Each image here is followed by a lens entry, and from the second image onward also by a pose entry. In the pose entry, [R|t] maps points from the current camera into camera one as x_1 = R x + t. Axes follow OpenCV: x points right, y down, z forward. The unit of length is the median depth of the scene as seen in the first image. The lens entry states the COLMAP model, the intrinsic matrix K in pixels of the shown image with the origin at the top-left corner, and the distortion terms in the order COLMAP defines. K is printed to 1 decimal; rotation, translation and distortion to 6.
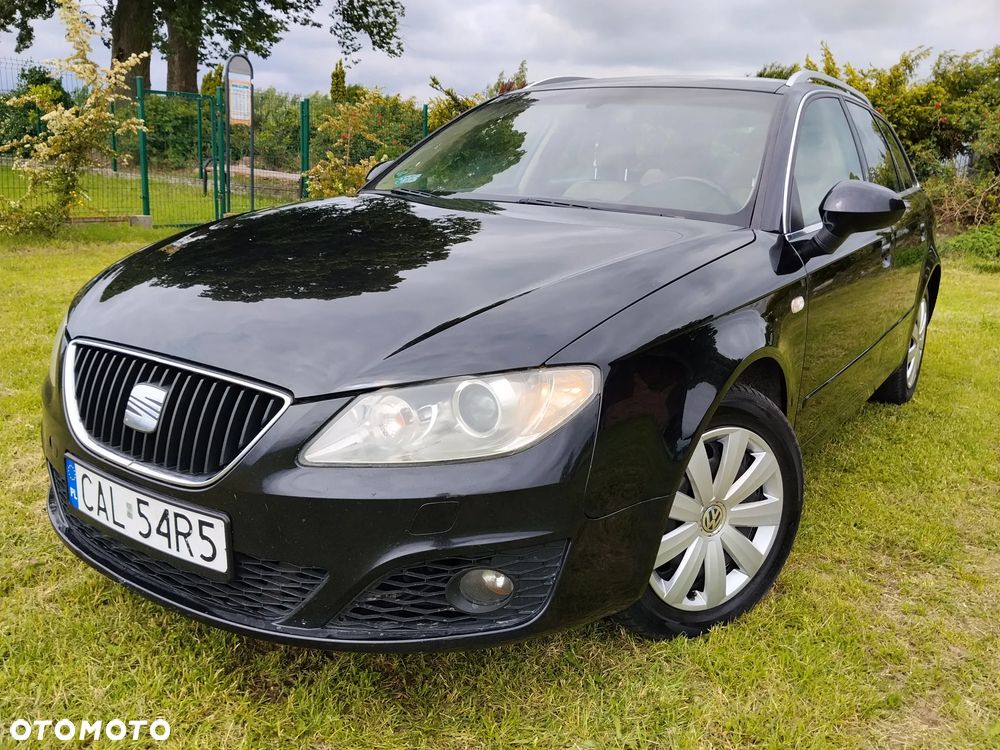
lens RADIAL K [[857.2, 0, 484.3], [0, 857.2, 371.1], [0, 0, 1]] dist [0.114372, -0.234825]
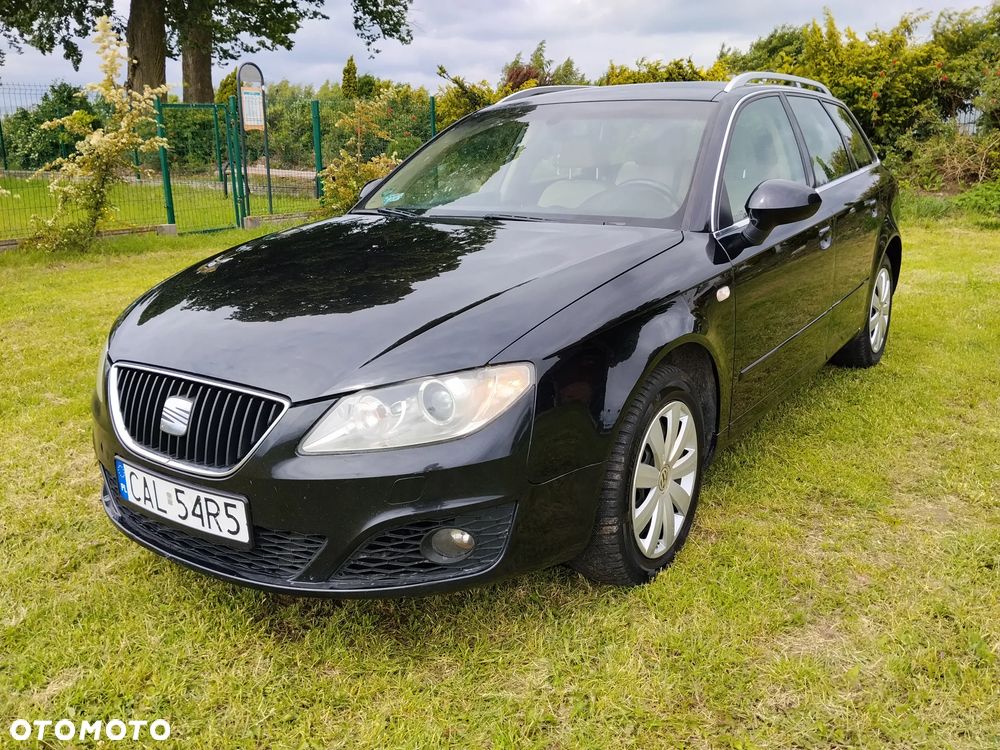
lens RADIAL K [[860.5, 0, 500.0], [0, 860.5, 375.0], [0, 0, 1]] dist [0.086021, -0.179260]
pose [[0.998053, -0.058224, -0.022344, 0.095334], [0.058837, 0.997880, 0.027811, -0.021582], [0.020677, -0.029071, 0.999363, -0.214175]]
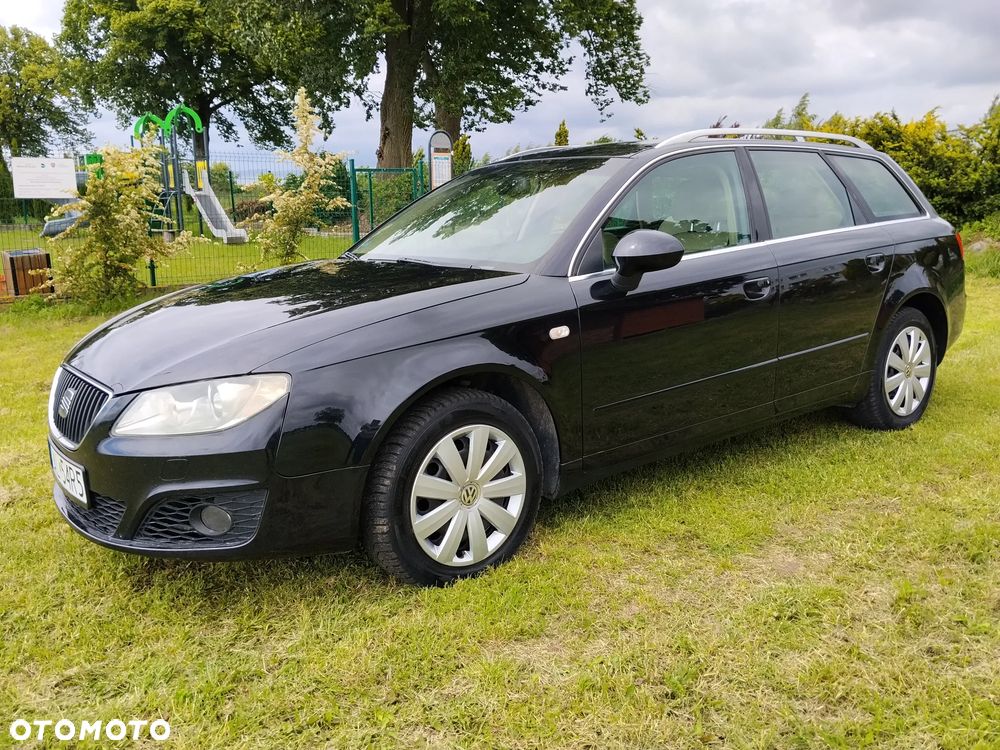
lens RADIAL K [[857.2, 0, 484.3], [0, 857.2, 371.1], [0, 0, 1]] dist [0.114372, -0.234825]
pose [[0.945795, -0.007283, -0.324683, 0.794912], [-0.008953, 0.998784, -0.048485, 0.051038], [0.324641, 0.048764, 0.944579, -0.252878]]
